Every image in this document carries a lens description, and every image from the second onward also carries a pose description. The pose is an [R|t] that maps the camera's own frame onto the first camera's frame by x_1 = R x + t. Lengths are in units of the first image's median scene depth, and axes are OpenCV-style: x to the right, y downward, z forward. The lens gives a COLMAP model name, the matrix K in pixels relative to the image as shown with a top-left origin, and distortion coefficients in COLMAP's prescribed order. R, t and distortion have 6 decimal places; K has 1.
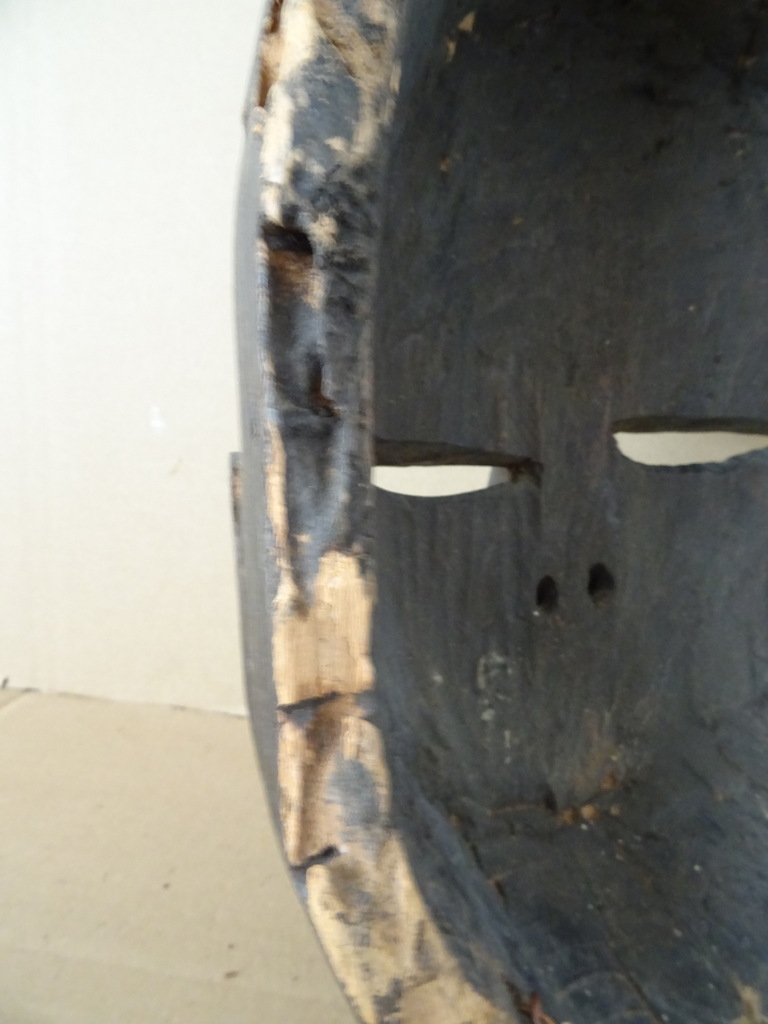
lens RADIAL K [[718.5, 0, 384.9], [0, 718.5, 512.2], [0, 0, 1]] dist [0.001839, -0.012637]
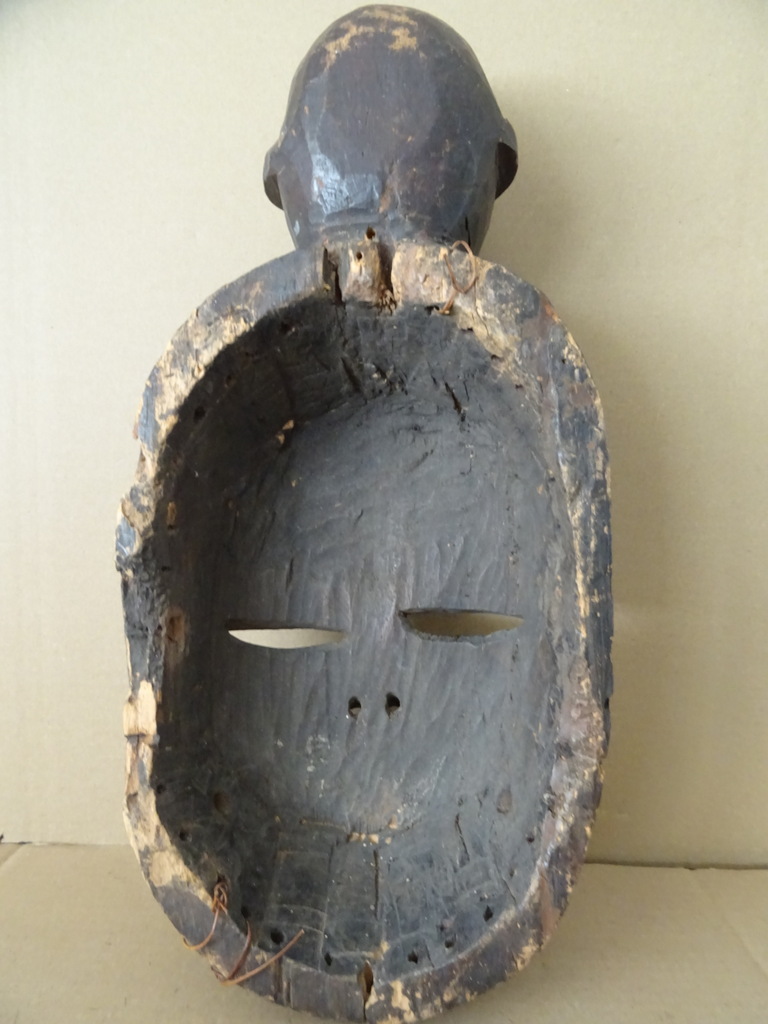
lens RADIAL K [[718.5, 0, 383.6], [0, 718.5, 512.0], [0, 0, 1]] dist [0.001839, -0.012637]
pose [[0.888903, 0.003027, -0.458086, 1.160214], [-0.046347, 0.995441, -0.083356, -0.232431], [0.455745, 0.095326, 0.884991, -0.622964]]
